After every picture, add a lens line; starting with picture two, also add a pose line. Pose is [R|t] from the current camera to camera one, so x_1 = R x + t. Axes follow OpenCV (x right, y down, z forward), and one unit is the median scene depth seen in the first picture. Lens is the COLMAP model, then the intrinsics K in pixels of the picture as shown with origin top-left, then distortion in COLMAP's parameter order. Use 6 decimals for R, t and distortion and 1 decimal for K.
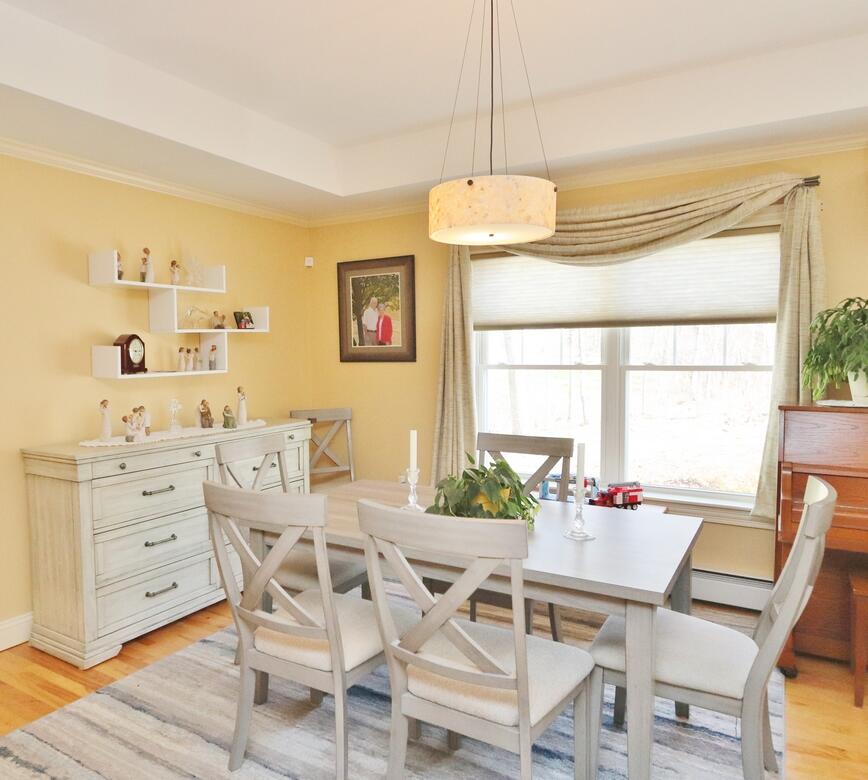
lens RADIAL K [[646.2, 0, 358.5], [0, 646.2, 399.2], [0, 0, 1]] dist [-0.000552, 0.003772]
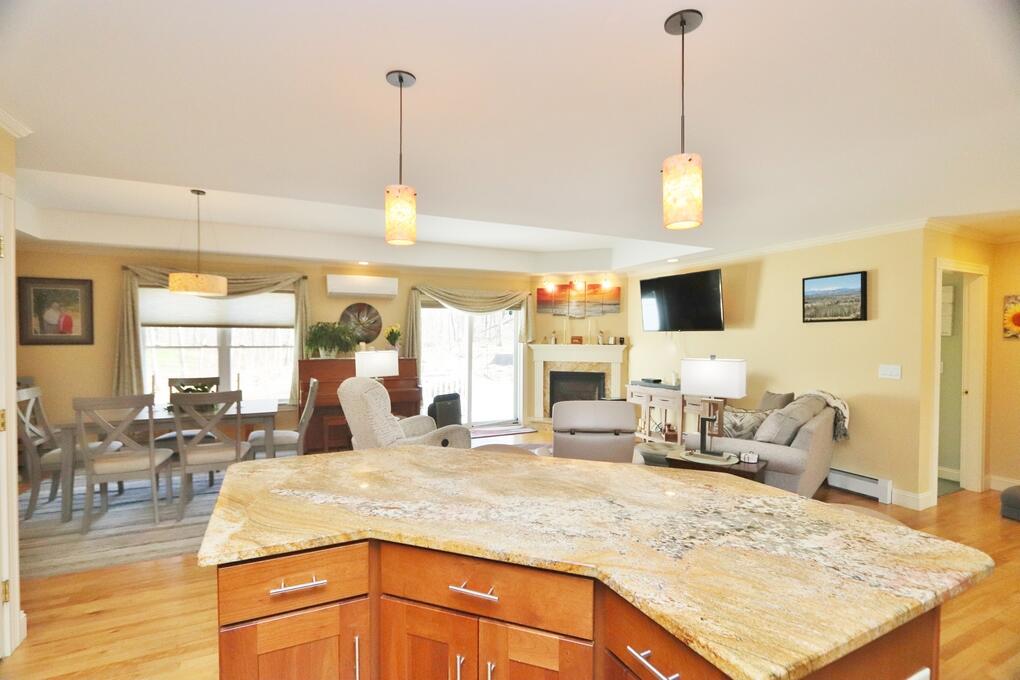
lens RADIAL K [[469.2, 0, 505.7], [0, 469.2, 340.0], [0, 0, 1]] dist [-0.013576, -0.000365]
pose [[0.523012, 0.006829, 0.852298, -0.422066], [0.053037, 0.997769, -0.040540, 0.038448], [-0.850673, 0.066407, 0.521483, -0.575036]]
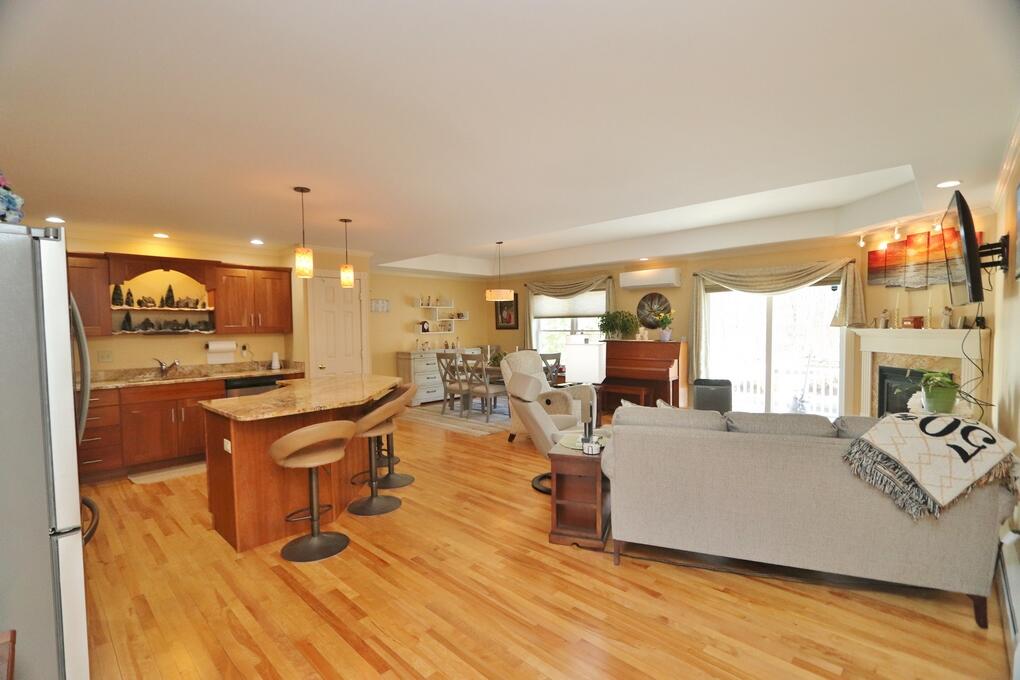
lens RADIAL K [[469.2, 0, 507.0], [0, 469.2, 343.6], [0, 0, 1]] dist [-0.013576, -0.000365]
pose [[0.981785, 0.004820, -0.189932, 0.513780], [-0.011015, 0.999441, -0.031574, 0.087365], [0.189674, 0.033091, 0.981289, -1.272303]]
